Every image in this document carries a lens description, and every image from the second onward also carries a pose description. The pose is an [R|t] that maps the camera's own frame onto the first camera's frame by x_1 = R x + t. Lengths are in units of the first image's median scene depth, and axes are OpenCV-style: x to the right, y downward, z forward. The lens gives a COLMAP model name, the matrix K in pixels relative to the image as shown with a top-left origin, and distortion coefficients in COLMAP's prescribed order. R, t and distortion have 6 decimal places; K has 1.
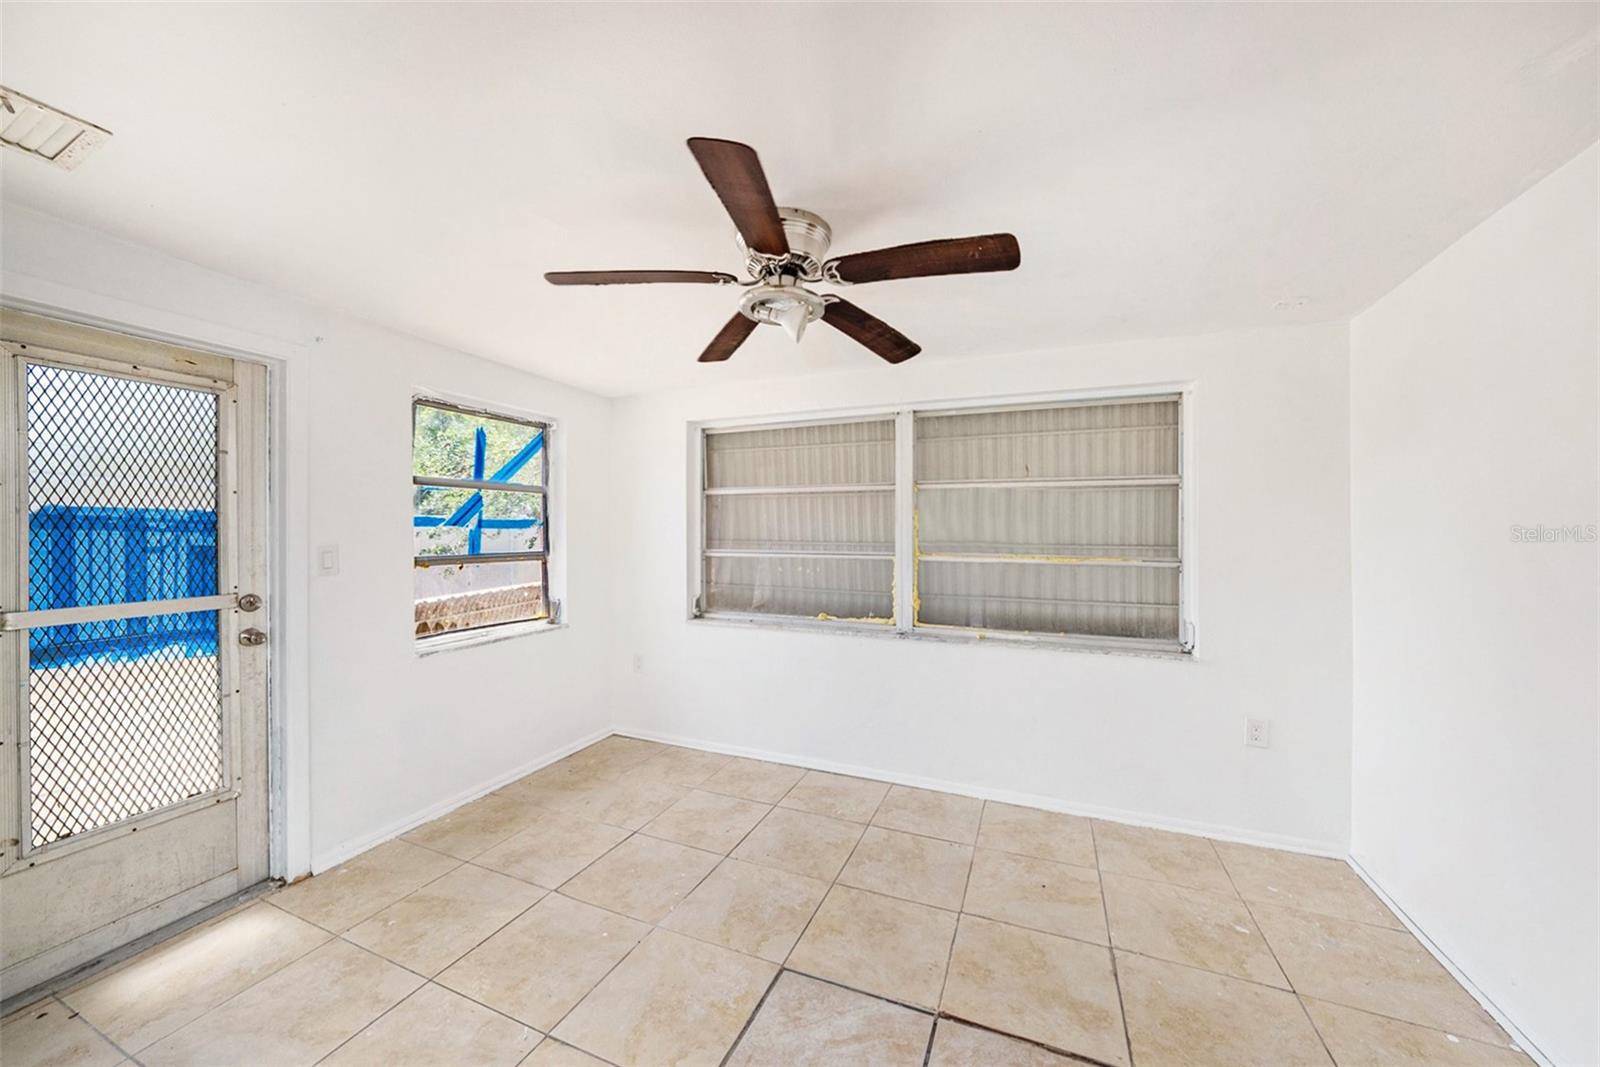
lens RADIAL K [[569.3, 0, 800.0], [0, 569.3, 533.5], [0, 0, 1]] dist [-0.017525, 0.004897]
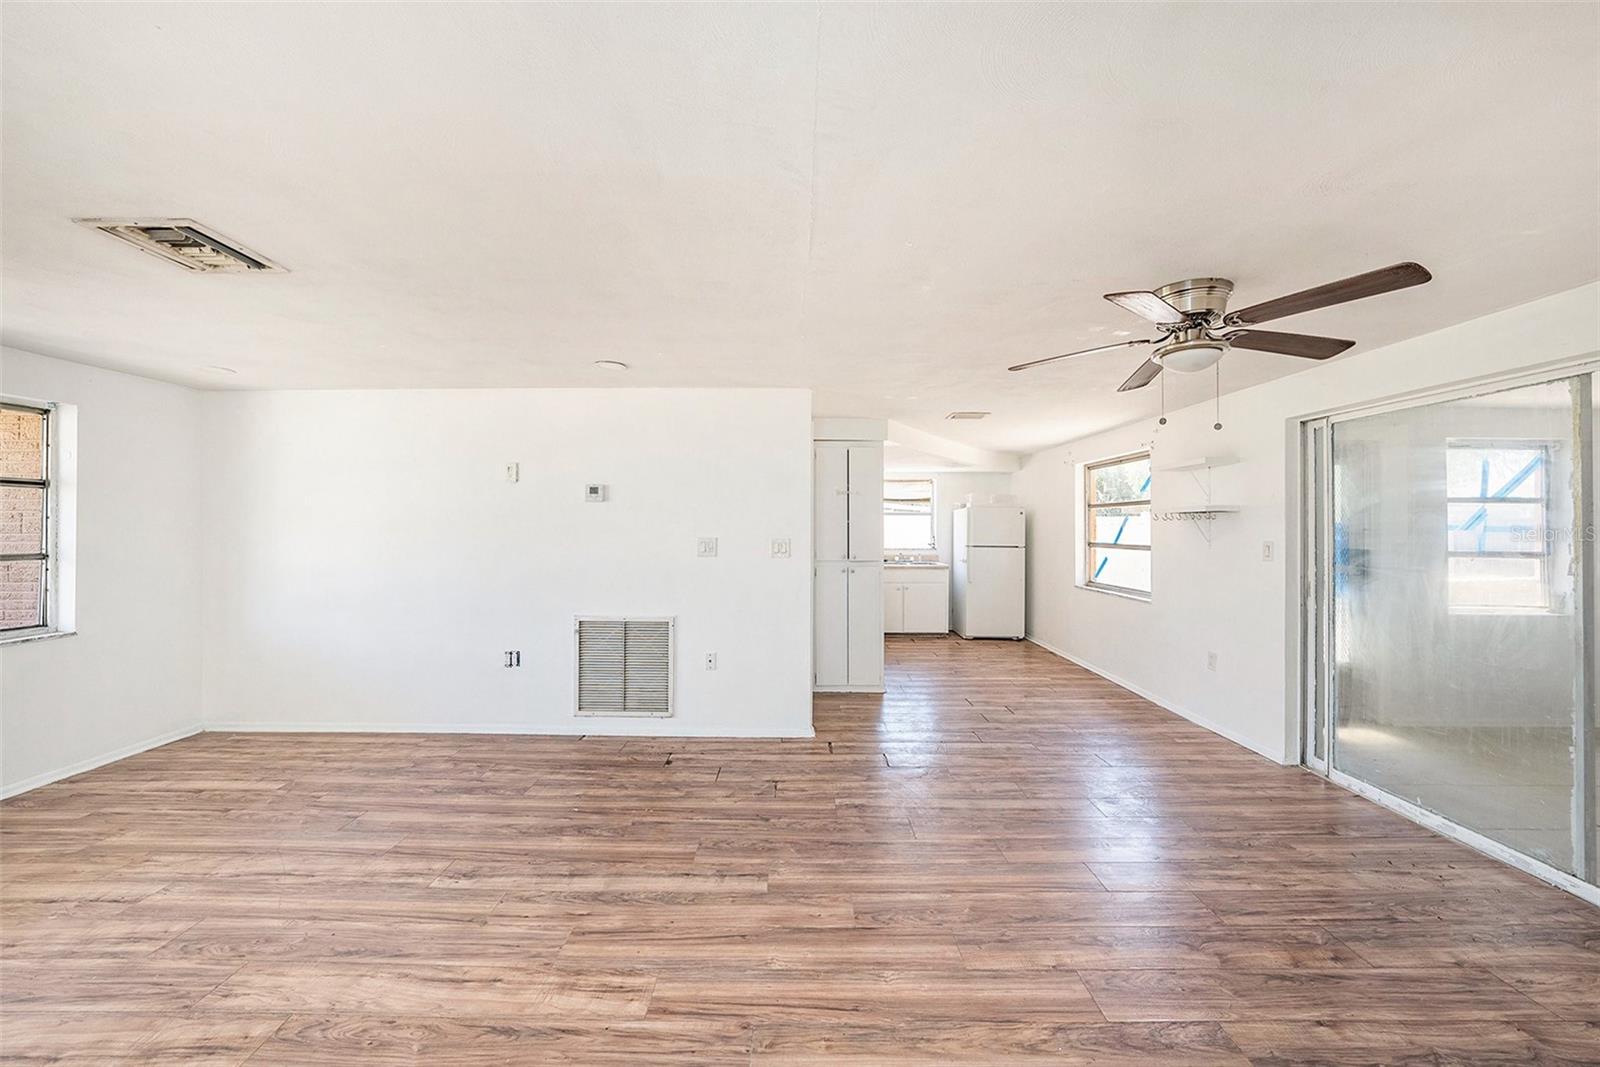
lens RADIAL K [[593.6, 0, 797.9], [0, 593.6, 520.6], [0, 0, 1]] dist [-0.027059, 0.007706]
pose [[0.392920, -0.004714, -0.919560, 0.064783], [-0.013358, 0.999852, -0.010833, -0.000015], [0.919476, 0.016540, 0.392799, -1.081082]]
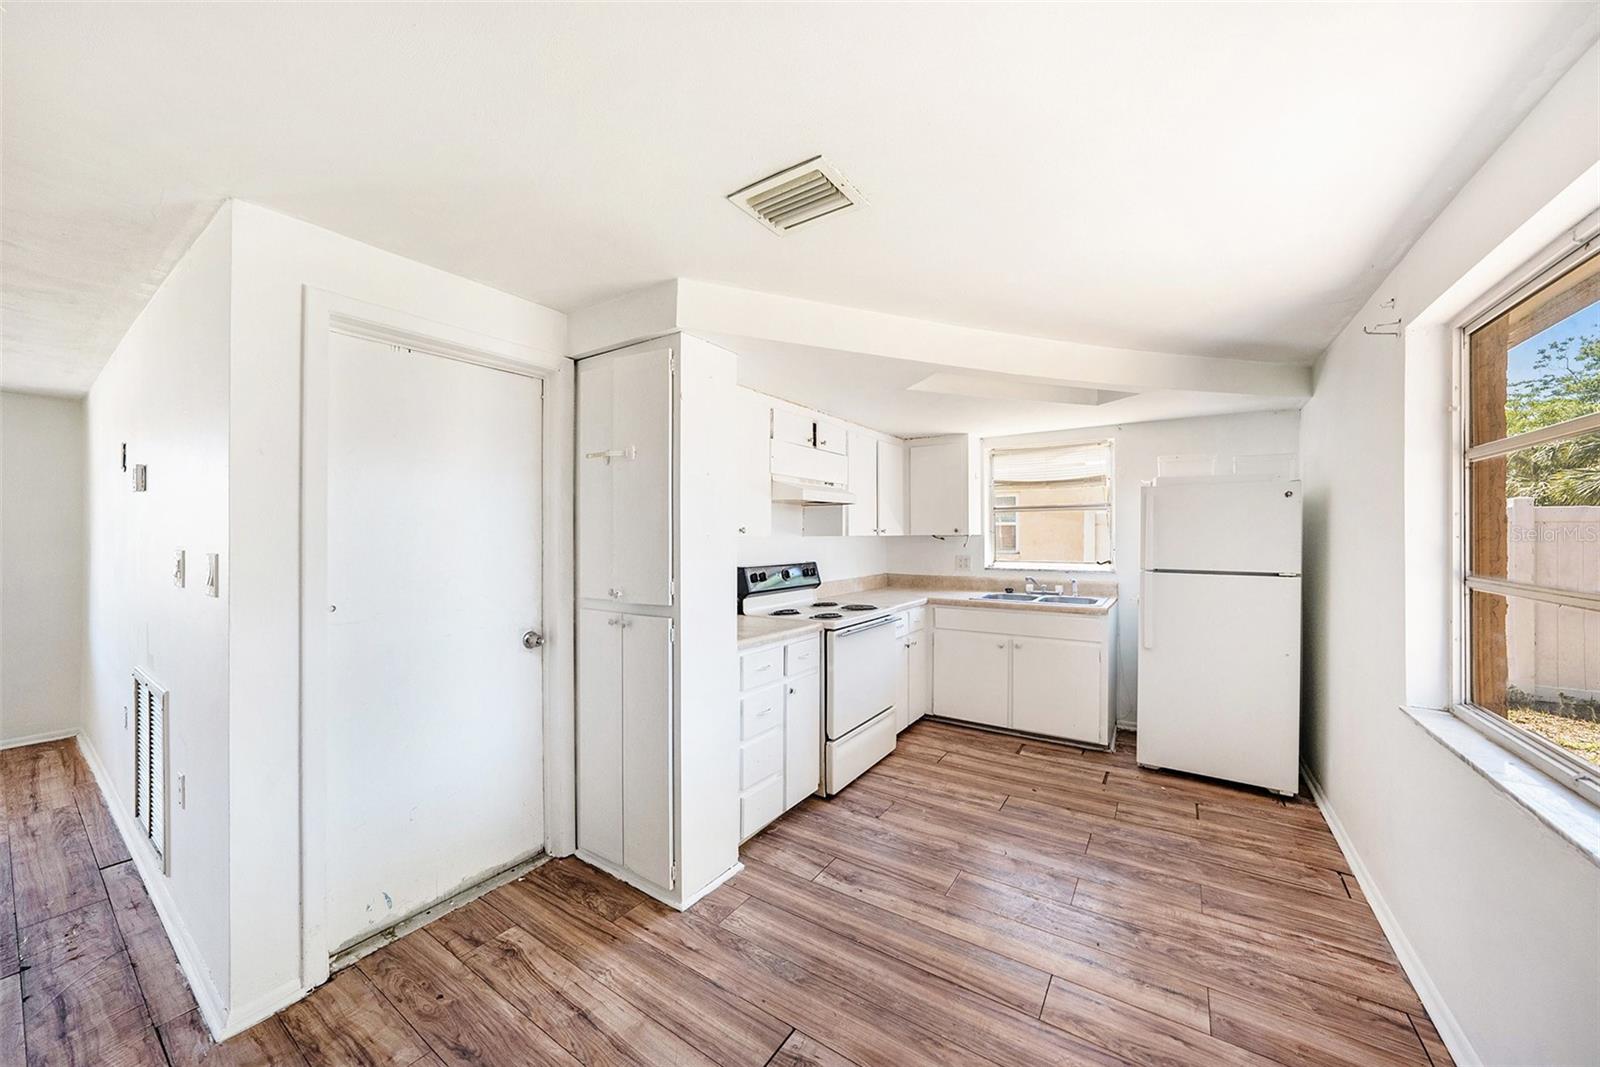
lens RADIAL K [[558.8, 0, 813.6], [0, 558.8, 529.6], [0, 0, 1]] dist [-0.015111, 0.004554]
pose [[-0.182179, -0.005801, -0.983248, -0.718515], [-0.007447, 0.999962, -0.004519, 0.001216], [0.983237, 0.006499, -0.182216, 0.061814]]
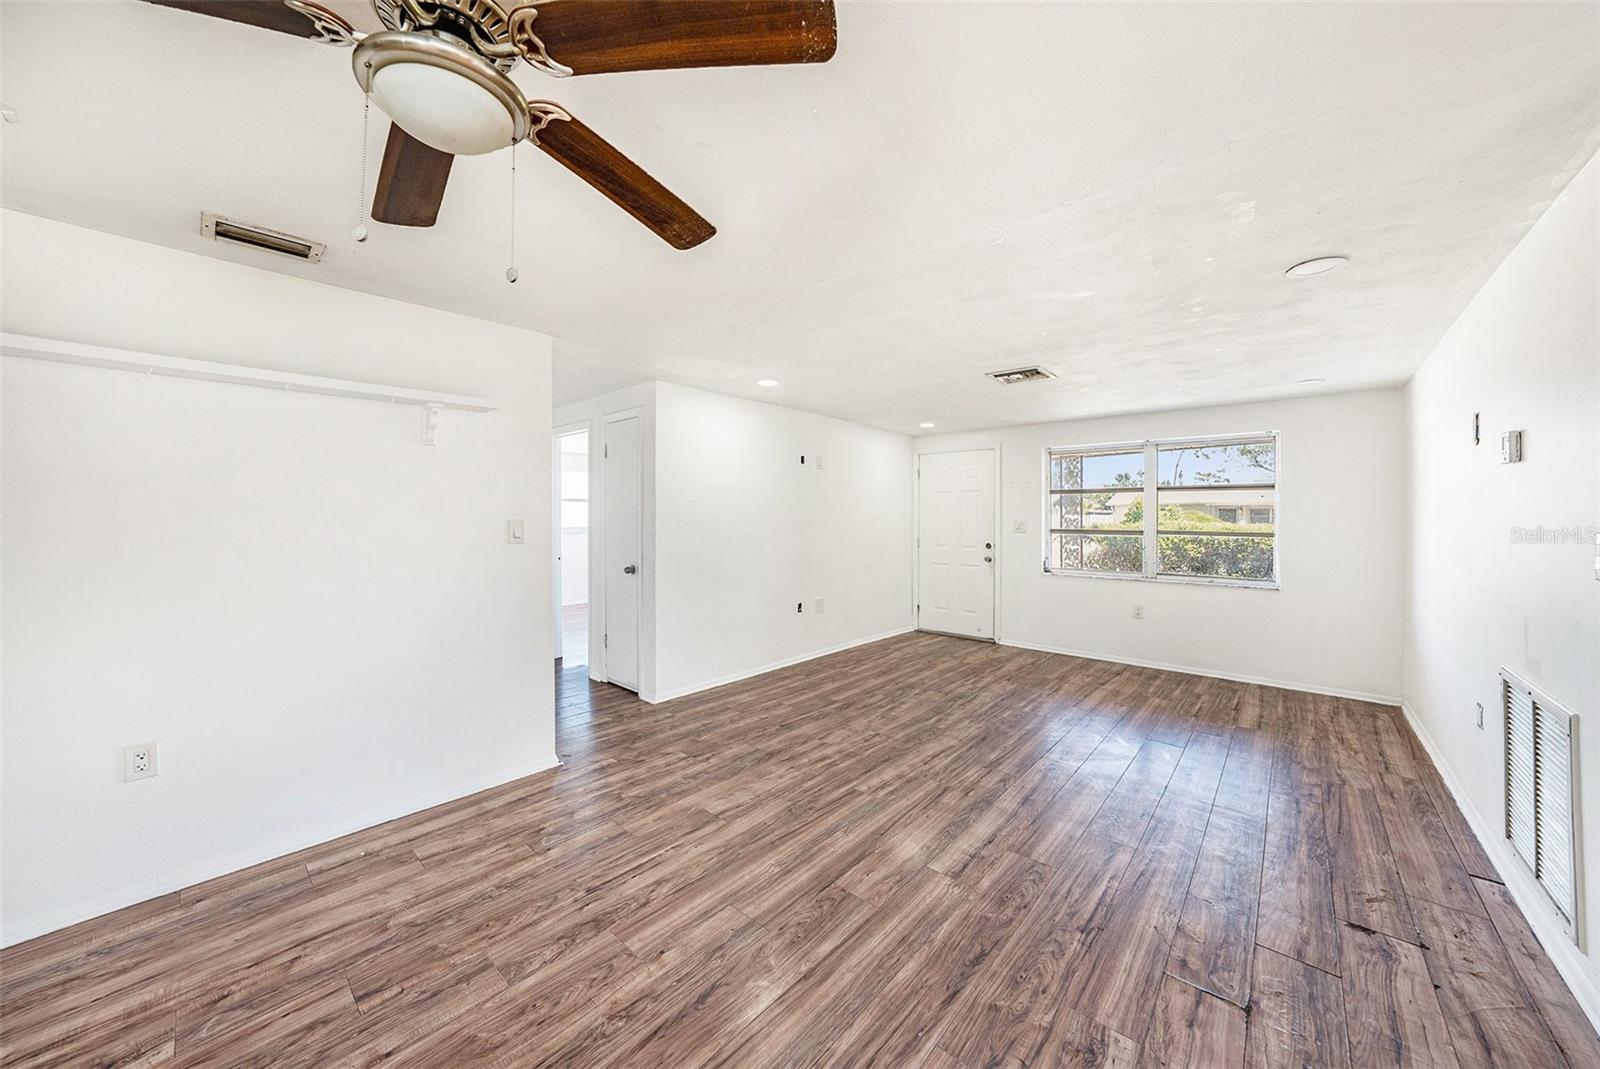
lens RADIAL K [[563.0, 0, 802.8], [0, 563.0, 522.0], [0, 0, 1]] dist [-0.026806, 0.006351]
pose [[-0.949435, -0.006846, 0.313890, -0.698263], [-0.000566, 0.999798, 0.020095, 0.007867], [-0.313964, 0.018901, -0.949247, -0.110590]]
